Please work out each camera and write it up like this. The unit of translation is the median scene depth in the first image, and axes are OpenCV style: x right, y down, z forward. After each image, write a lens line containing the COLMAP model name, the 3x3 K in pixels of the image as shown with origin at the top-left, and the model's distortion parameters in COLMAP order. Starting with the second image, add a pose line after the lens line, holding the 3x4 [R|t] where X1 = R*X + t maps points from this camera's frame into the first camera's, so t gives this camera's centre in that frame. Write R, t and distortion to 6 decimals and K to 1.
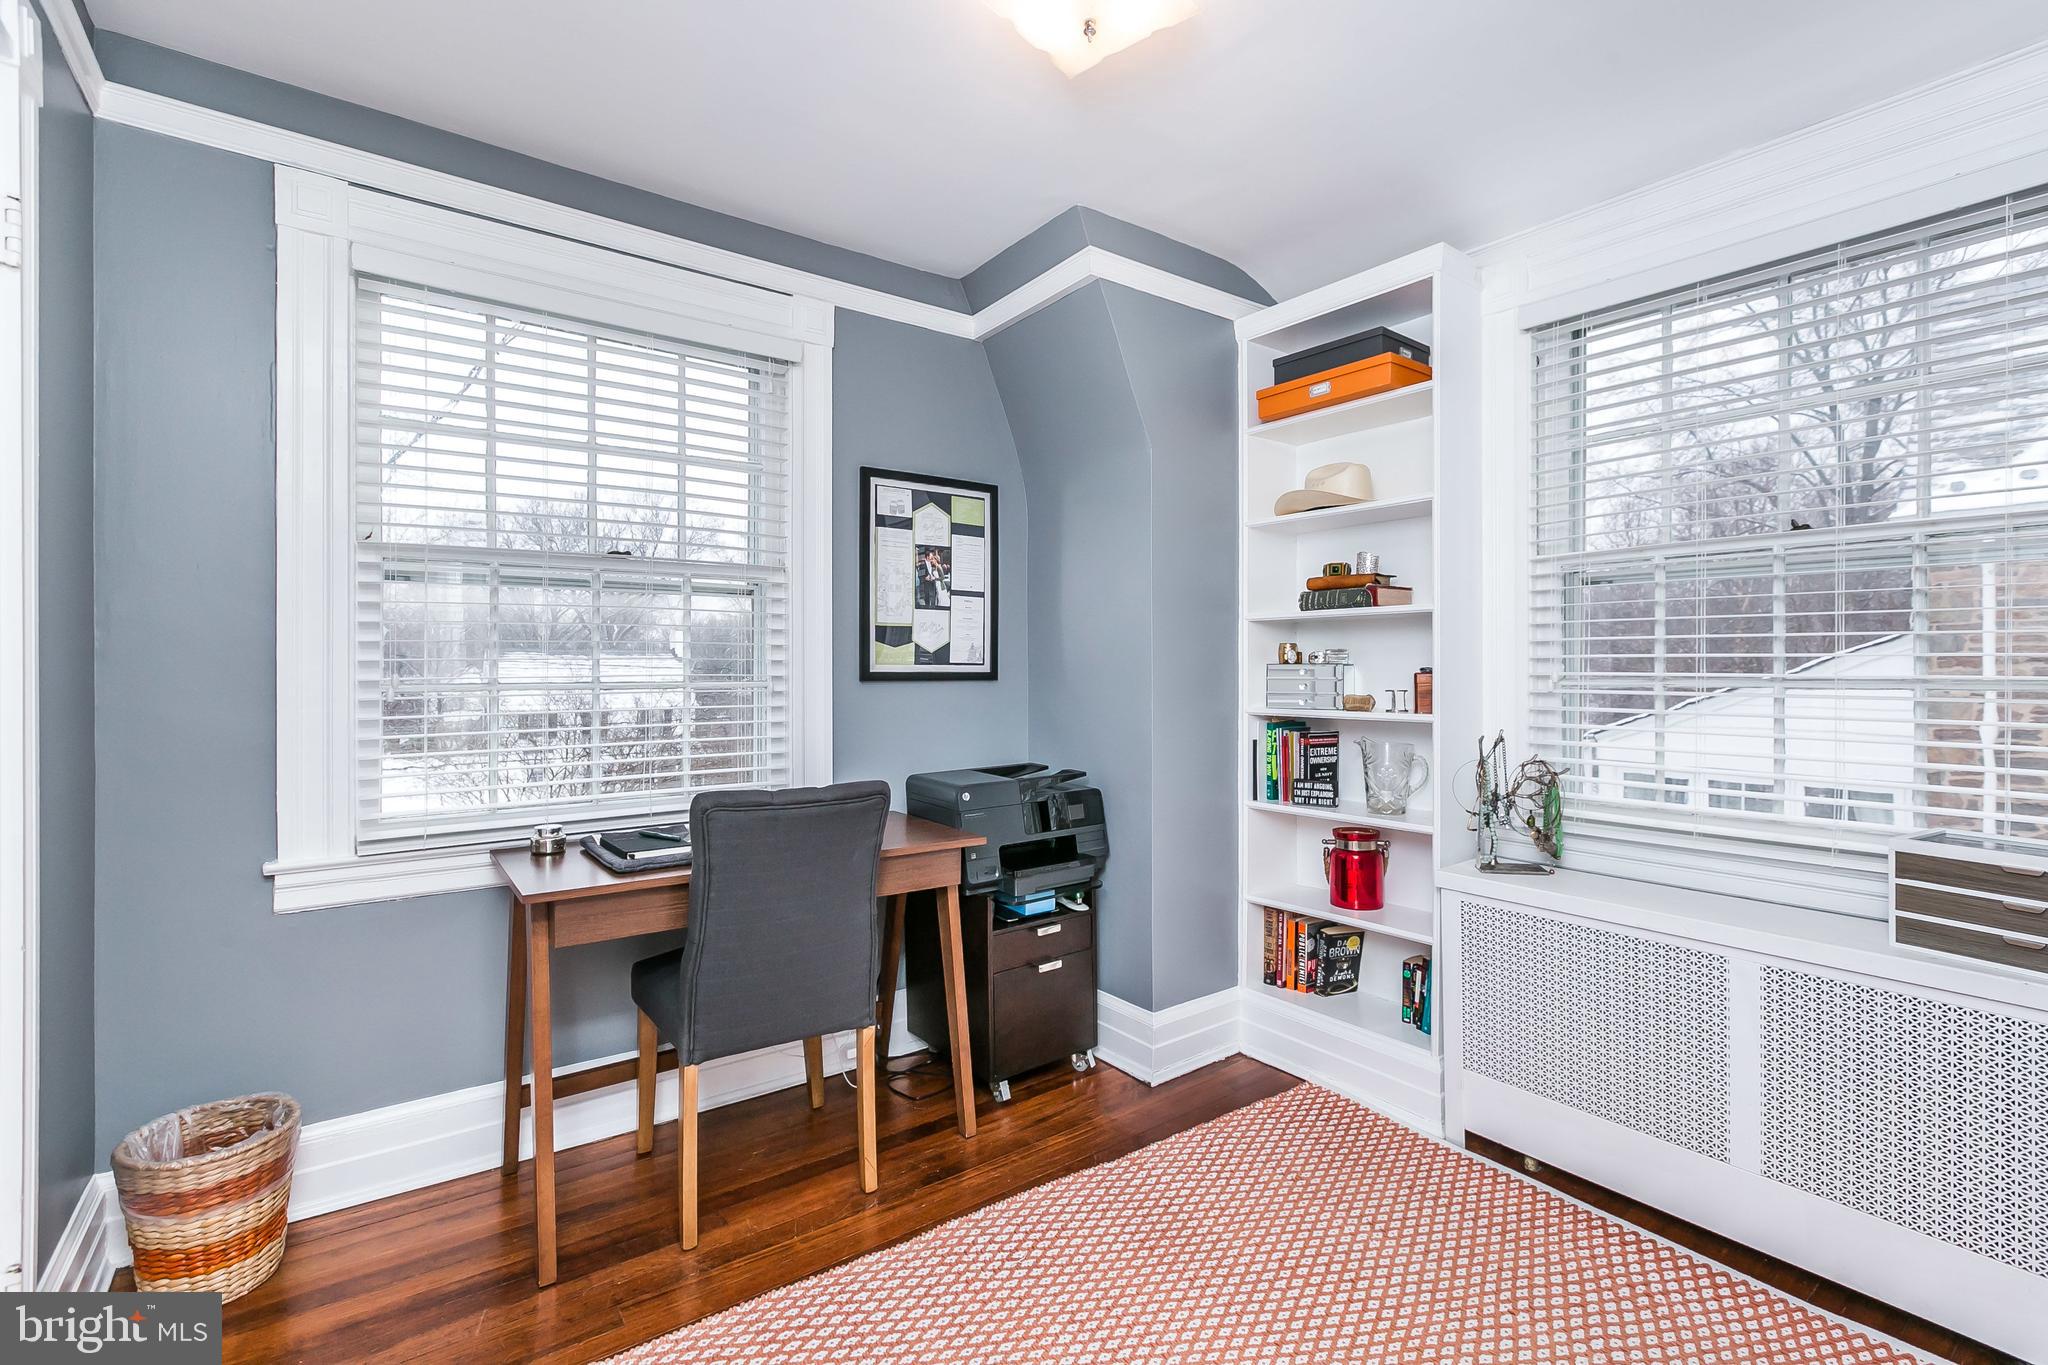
lens RADIAL K [[939.4, 0, 1026.0], [0, 939.4, 684.3], [0, 0, 1]] dist [0.003100, -0.000527]
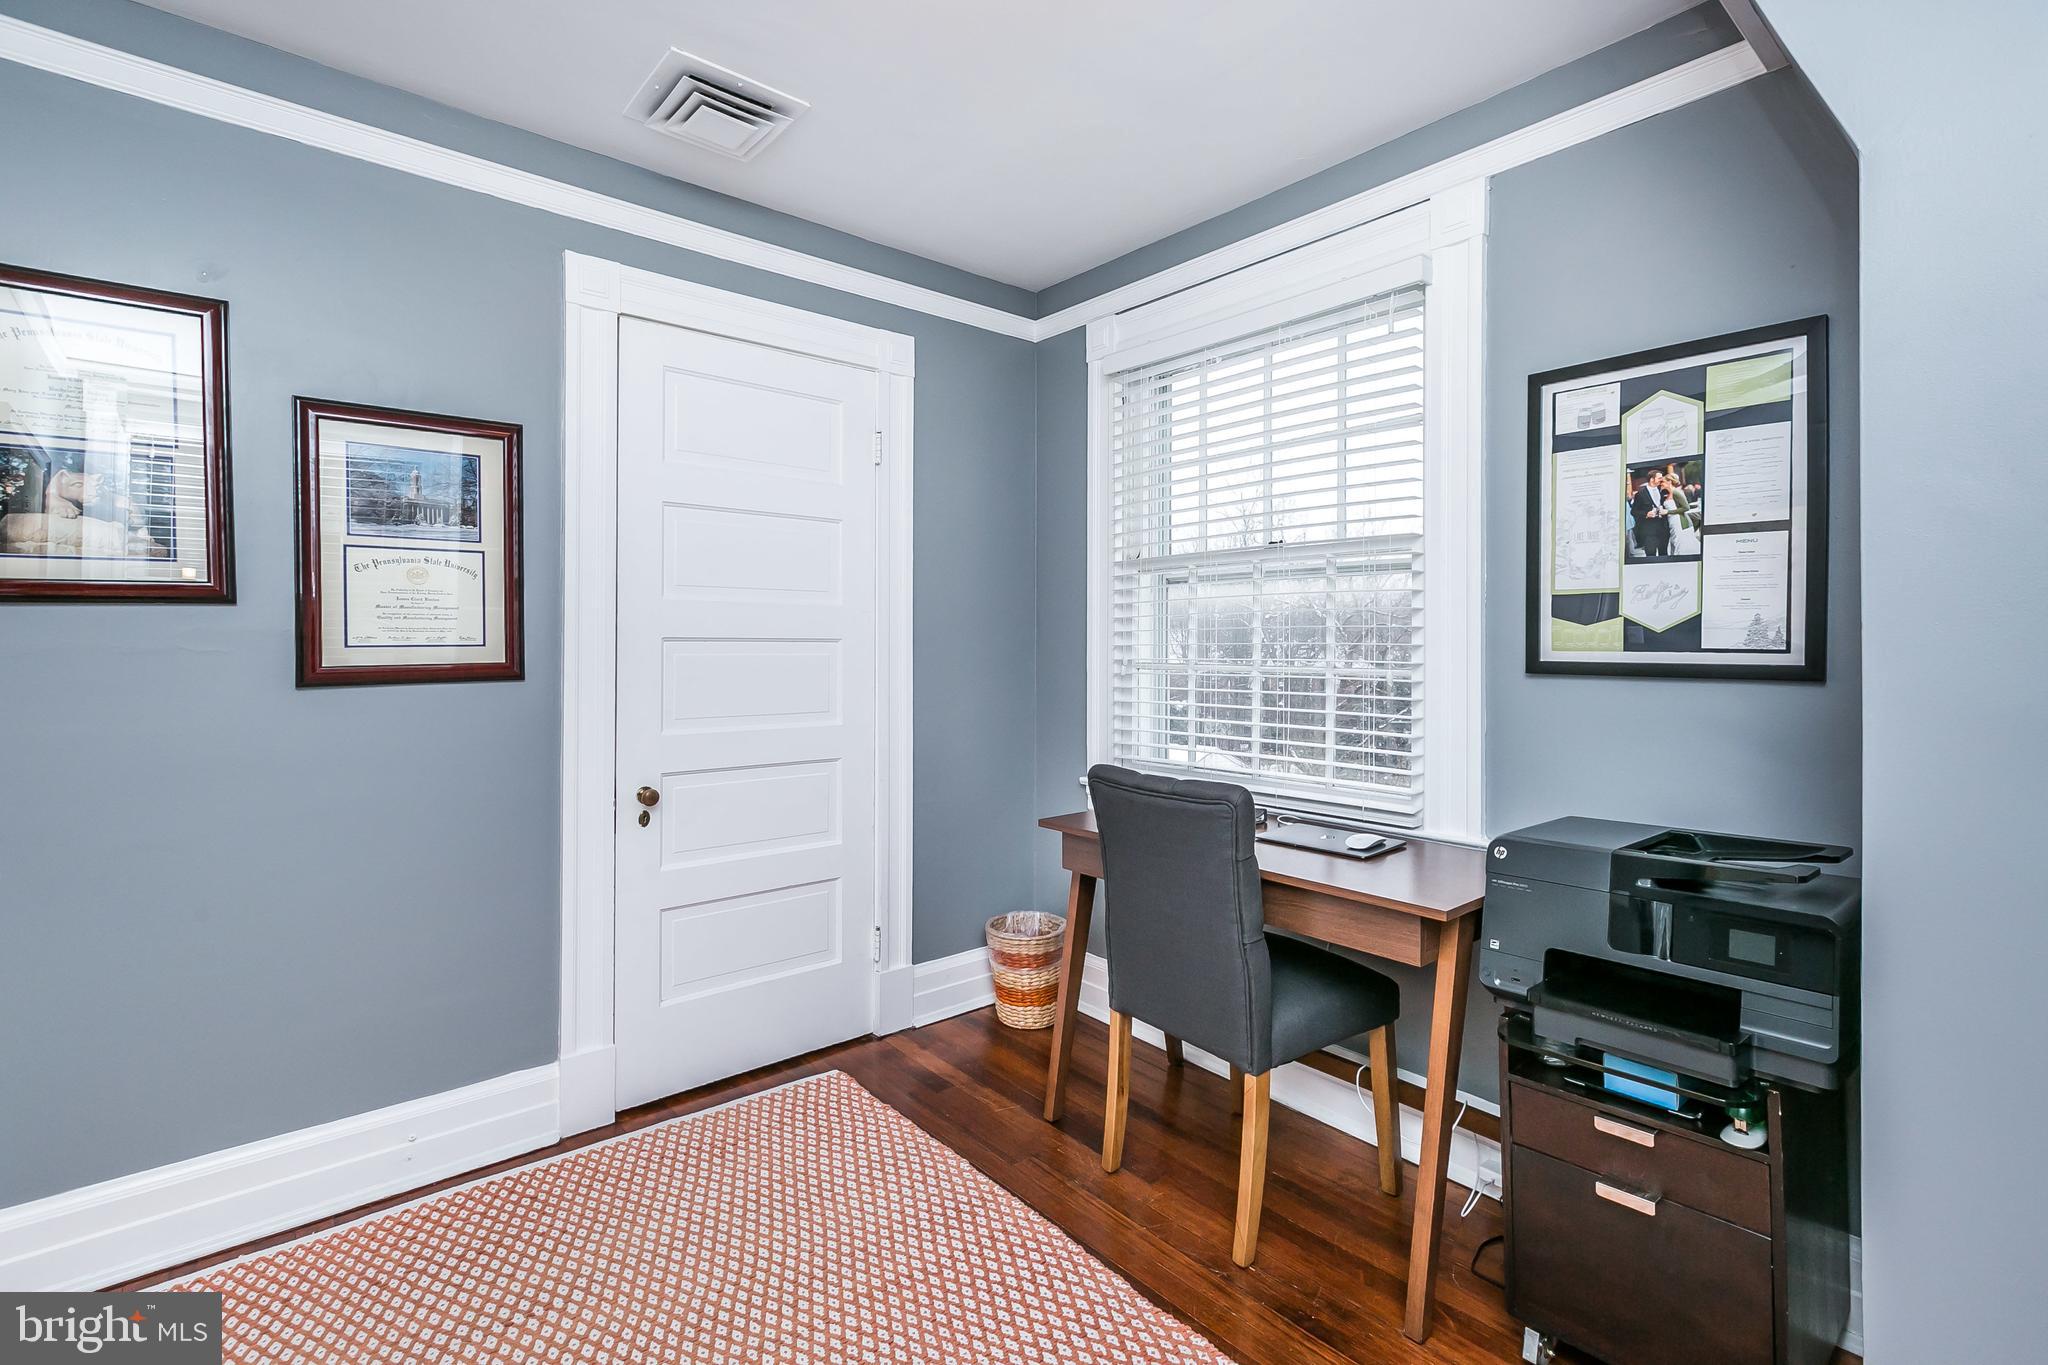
lens RADIAL K [[939.4, 0, 1024.2], [0, 939.4, 647.2], [0, 0, 1]] dist [0.003100, -0.000527]
pose [[0.075789, 0.018843, -0.996946, 0.497845], [0.001856, 0.999817, 0.019039, -0.036438], [0.997122, -0.003293, 0.075740, 0.536634]]
